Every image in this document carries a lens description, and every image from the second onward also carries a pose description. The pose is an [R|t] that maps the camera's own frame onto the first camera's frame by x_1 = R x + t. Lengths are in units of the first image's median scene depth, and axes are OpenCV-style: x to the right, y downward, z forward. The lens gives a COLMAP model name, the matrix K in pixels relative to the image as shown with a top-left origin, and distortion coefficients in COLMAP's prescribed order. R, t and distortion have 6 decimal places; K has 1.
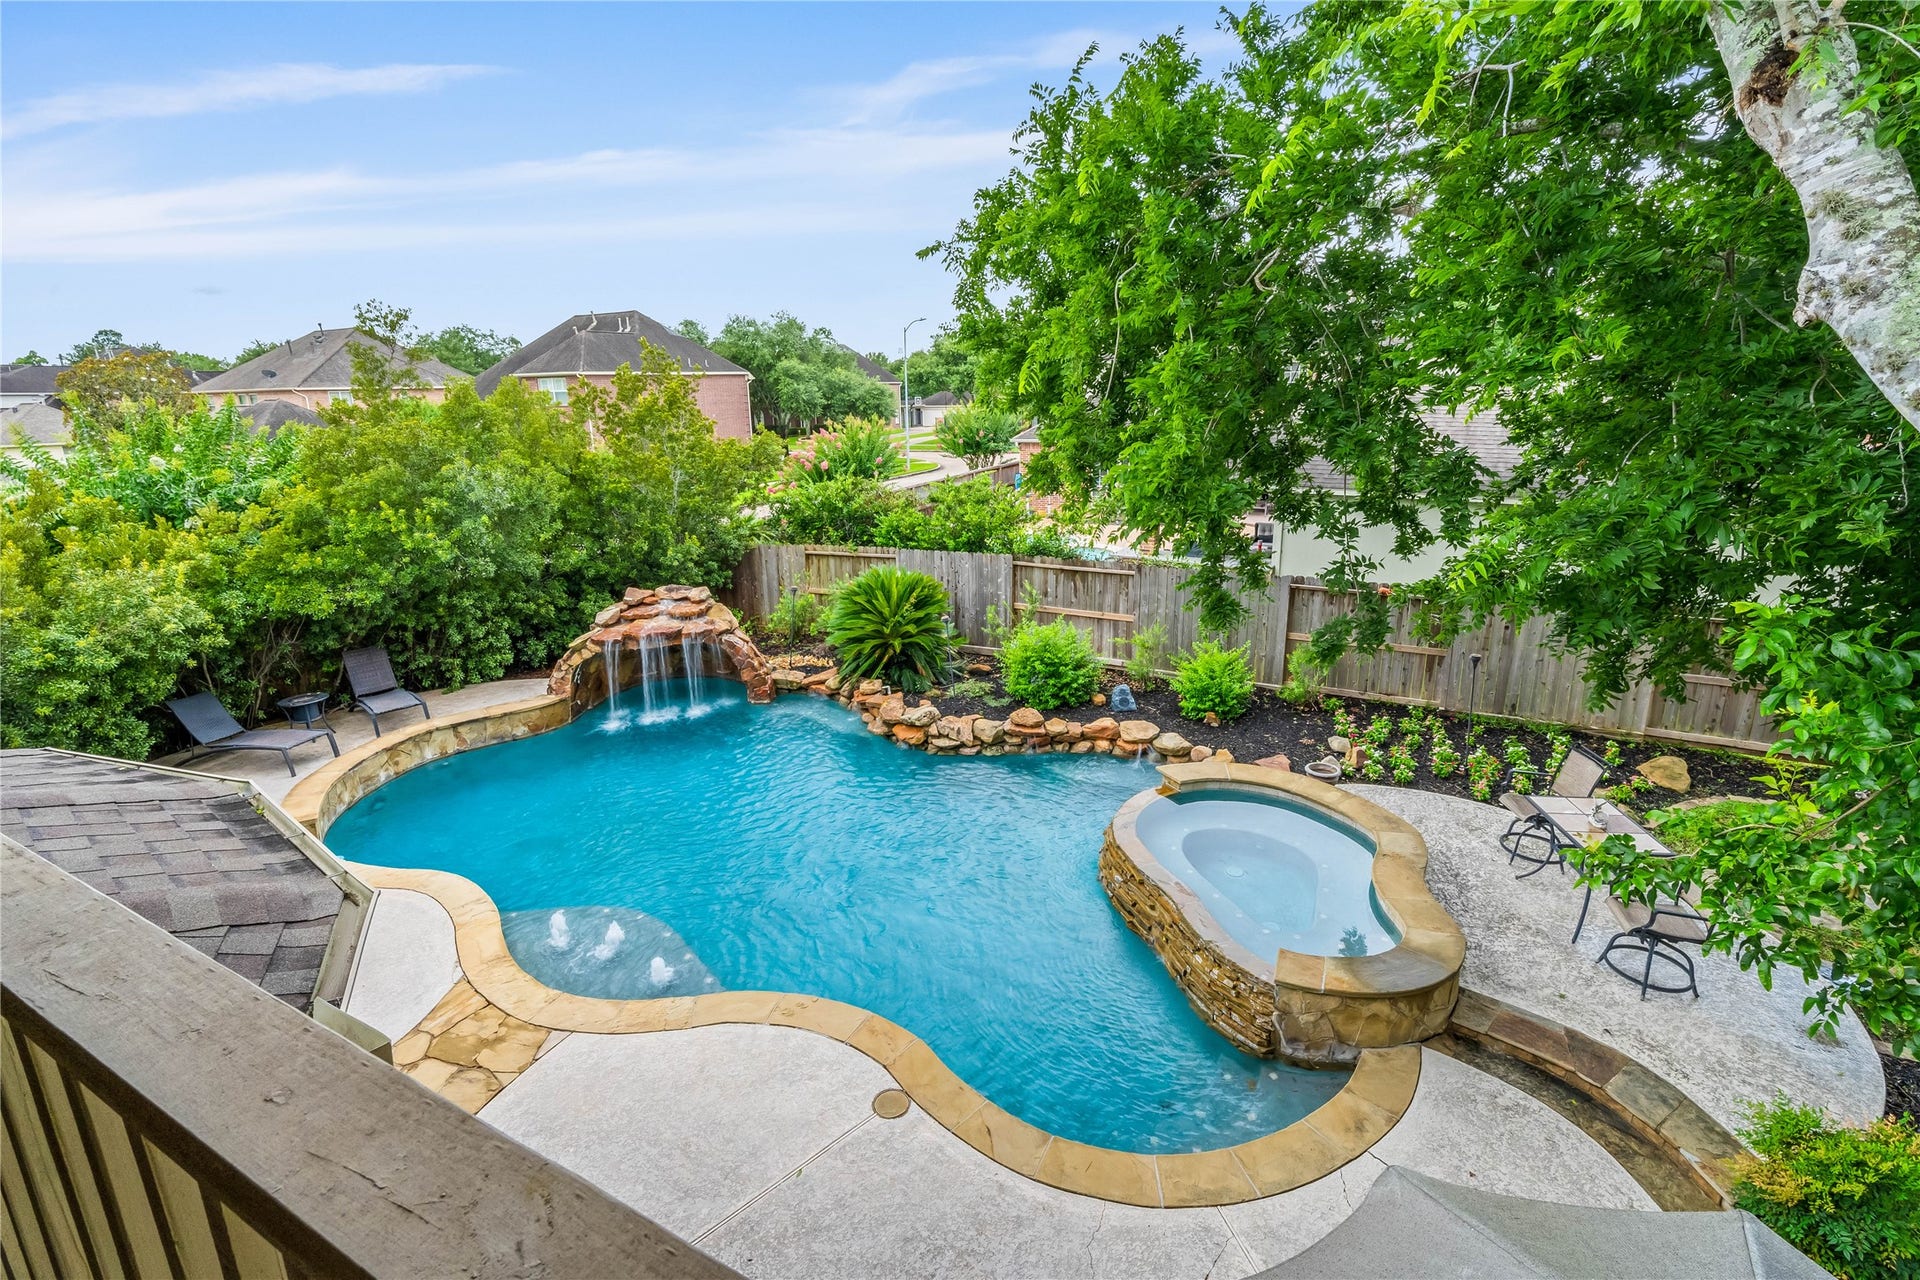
lens RADIAL K [[894.8, 0, 965.5], [0, 894.8, 620.4], [0, 0, 1]] dist [-0.003209, -0.000135]
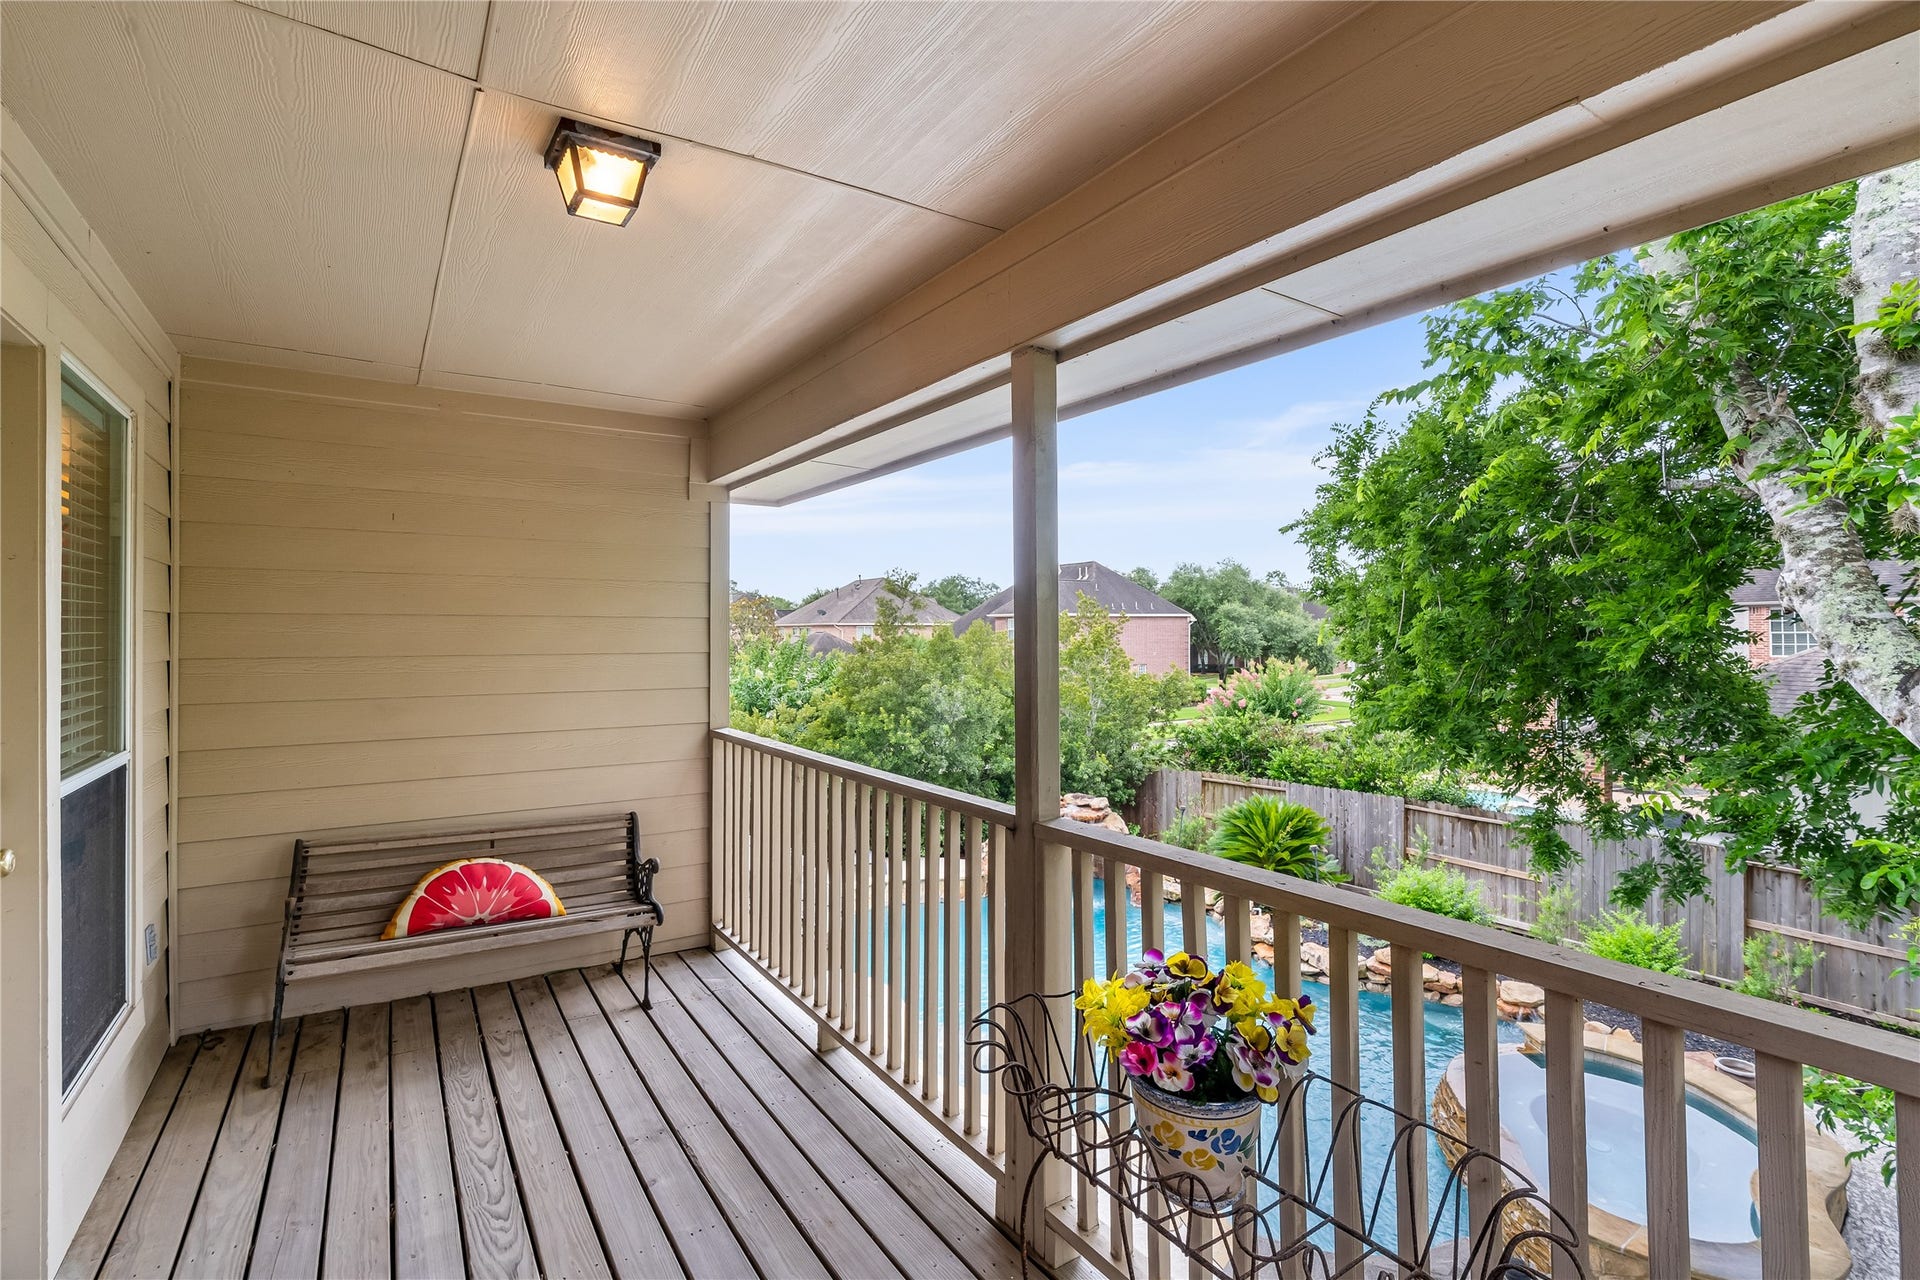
lens RADIAL K [[898.5, 0, 960.0], [0, 898.5, 640.0], [0, 0, 1]] dist [-0.000036, 0.000289]
pose [[0.882246, 0.020497, -0.470342, 0.083024], [-0.131969, 0.969765, -0.205280, 0.026998], [0.451914, 0.243179, 0.858276, -0.128095]]
